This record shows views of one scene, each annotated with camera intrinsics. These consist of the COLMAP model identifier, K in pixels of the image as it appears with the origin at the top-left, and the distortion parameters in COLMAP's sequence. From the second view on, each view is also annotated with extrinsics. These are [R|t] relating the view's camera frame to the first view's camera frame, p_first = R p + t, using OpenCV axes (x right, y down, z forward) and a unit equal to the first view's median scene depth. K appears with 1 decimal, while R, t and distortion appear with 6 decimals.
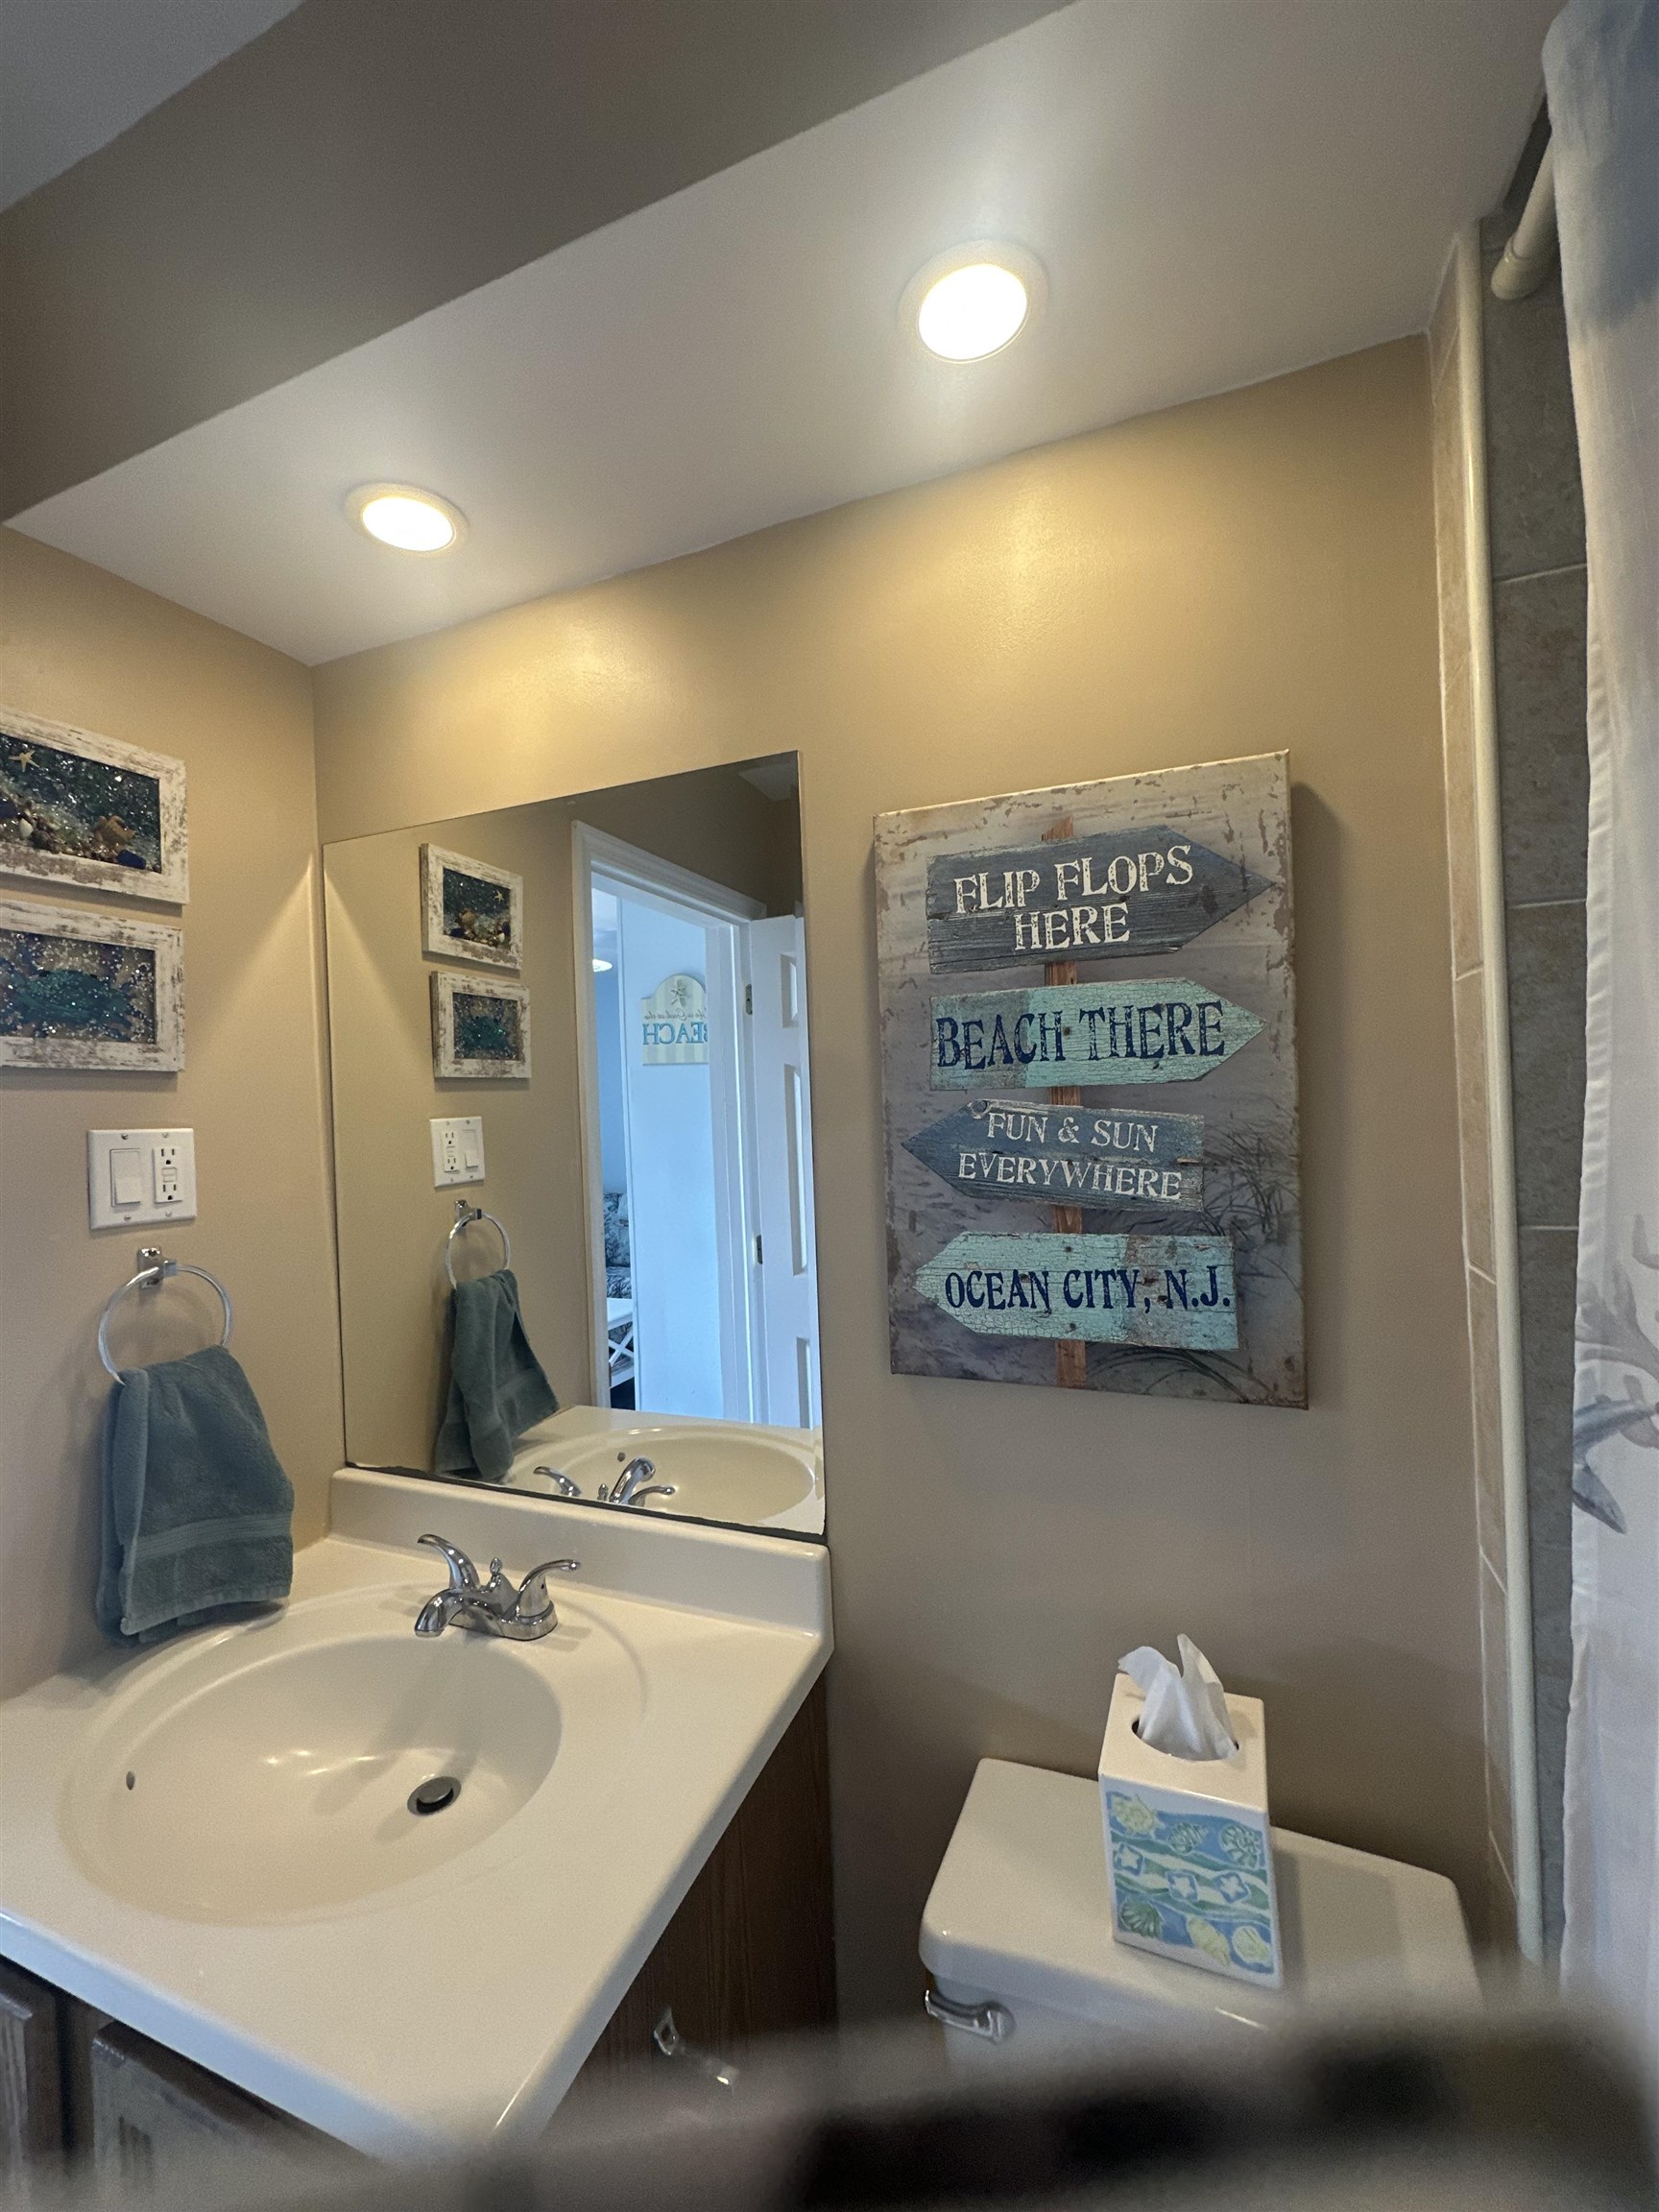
lens RADIAL K [[877.5, 0, 833.7], [0, 877.5, 1112.7], [0, 0, 1]] dist [-0.002914, -0.000085]
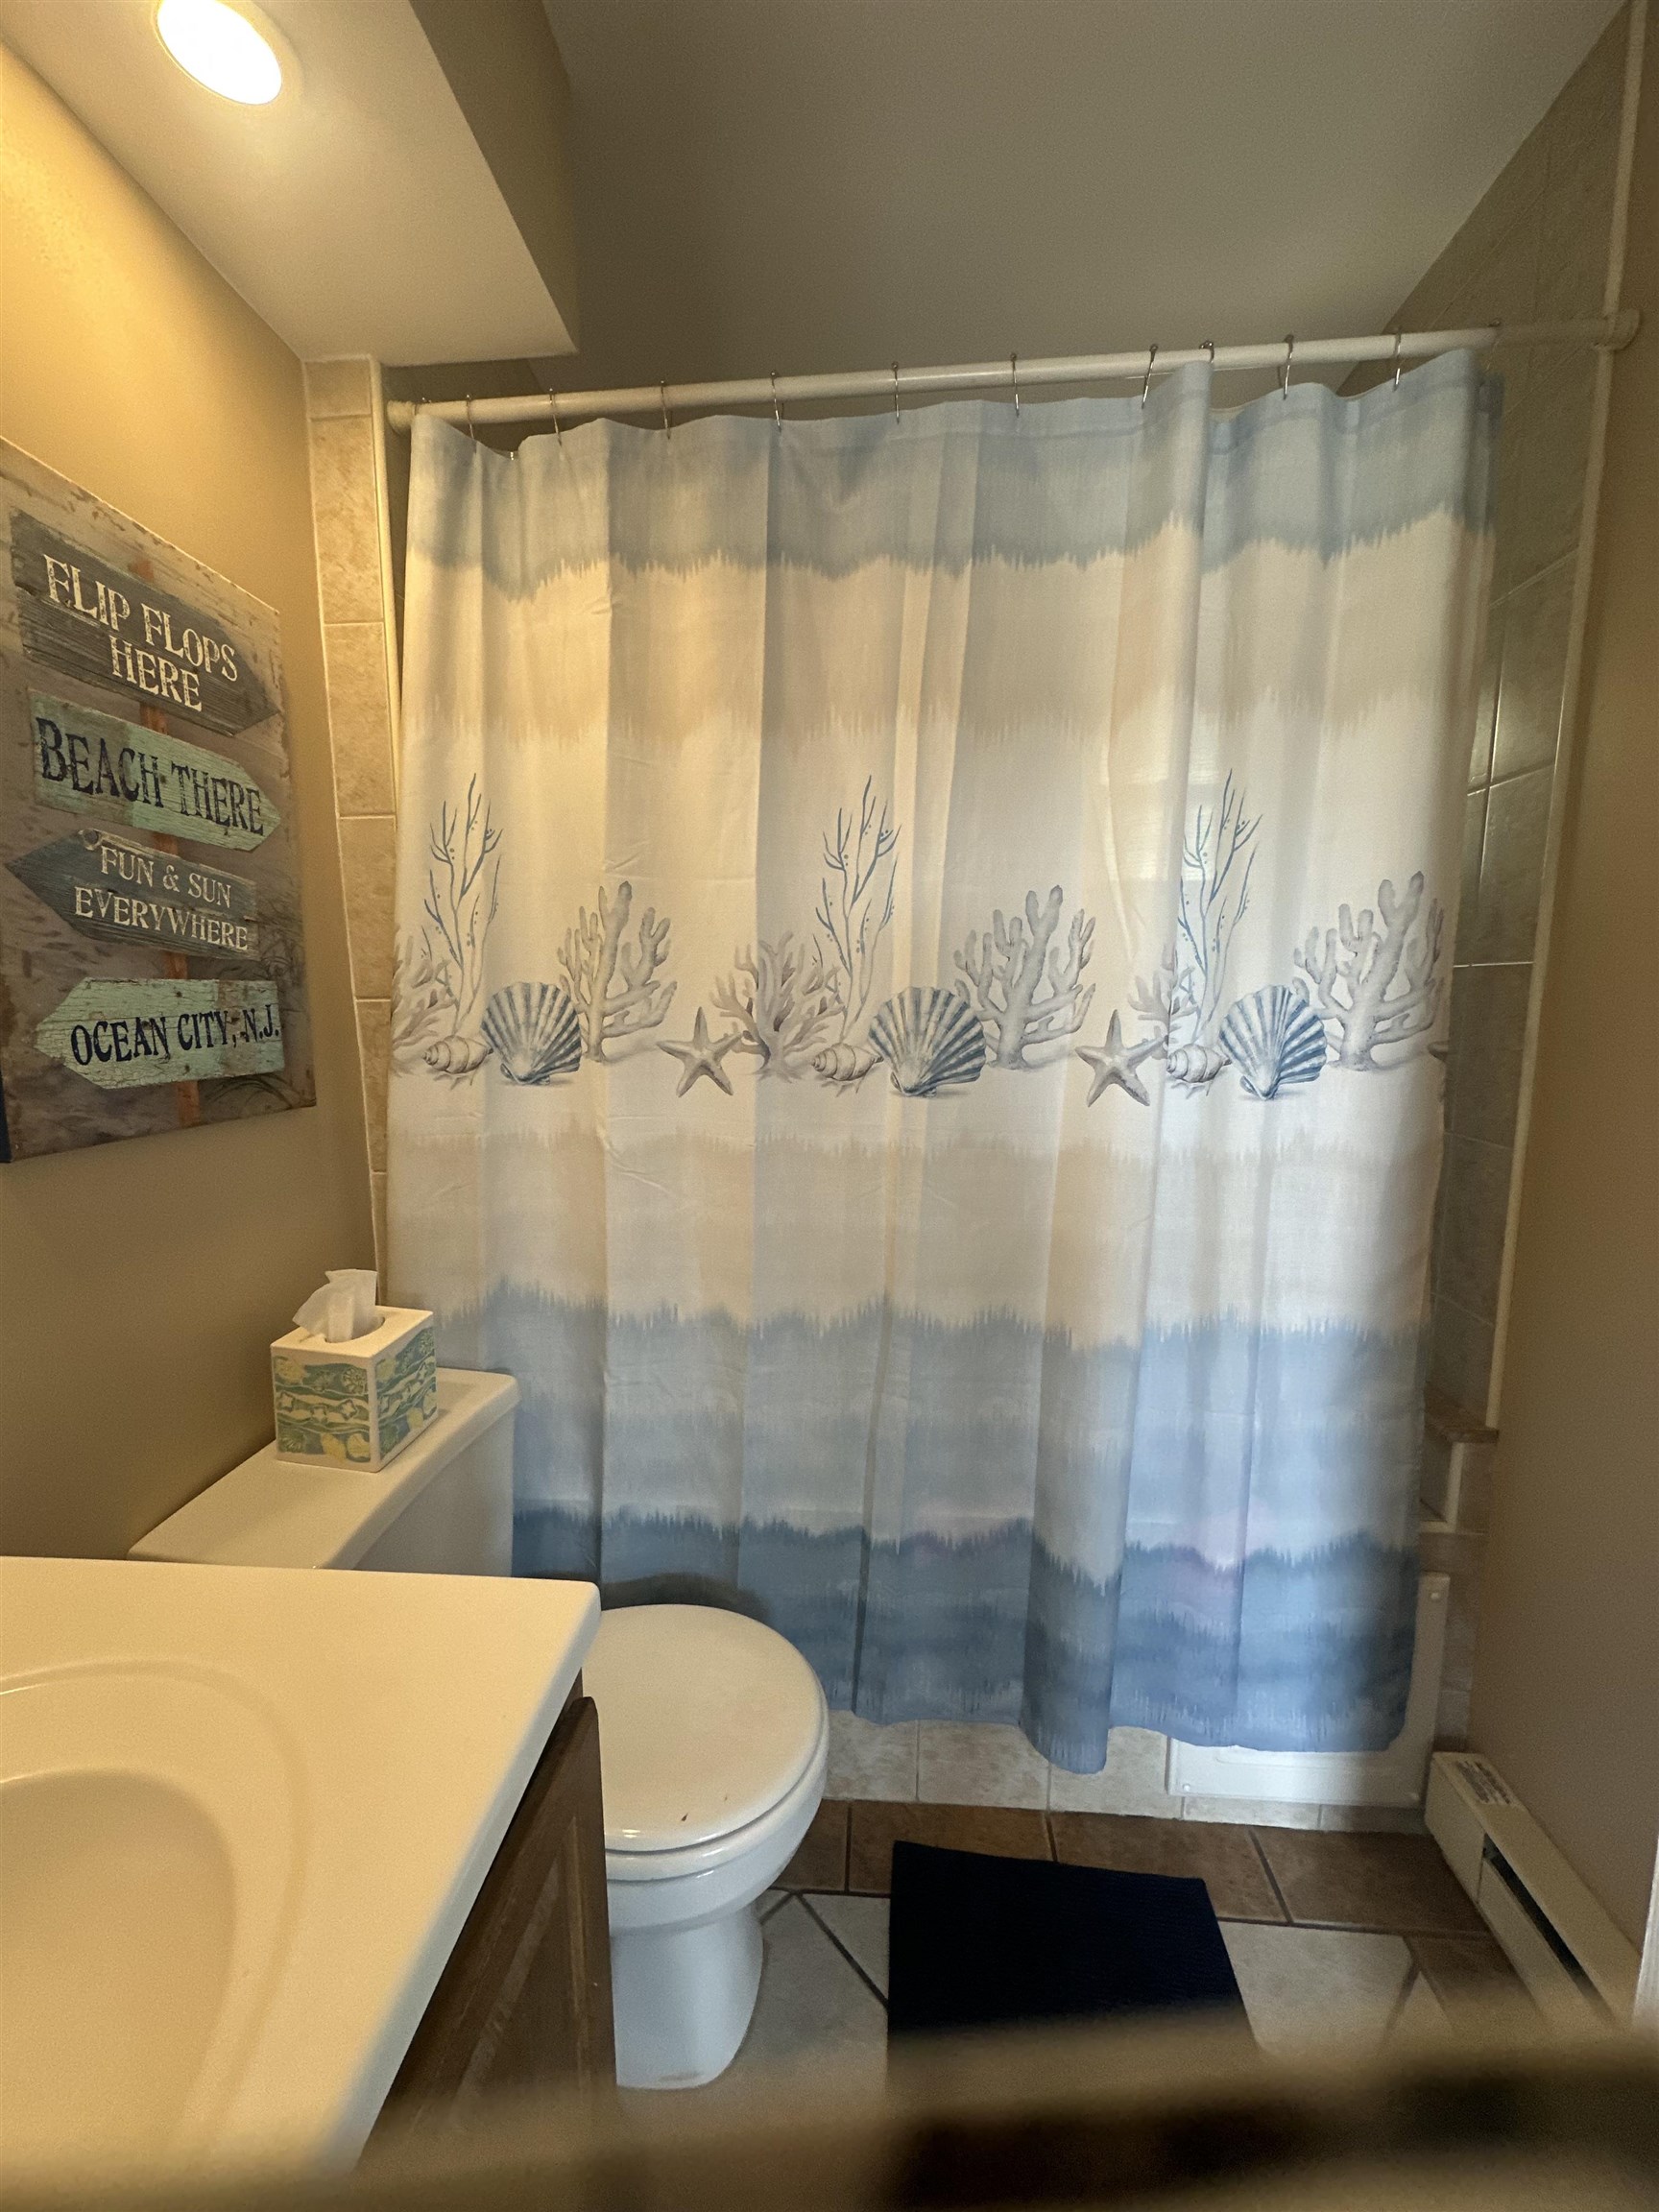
lens RADIAL K [[877.5, 0, 829.5], [0, 877.5, 1111.0], [0, 0, 1]] dist [-0.002914, -0.000085]
pose [[-0.297914, -0.089507, 0.950387, -0.967607], [0.023384, 0.994611, 0.101002, 0.206369], [-0.954306, 0.052313, -0.294216, 0.573718]]
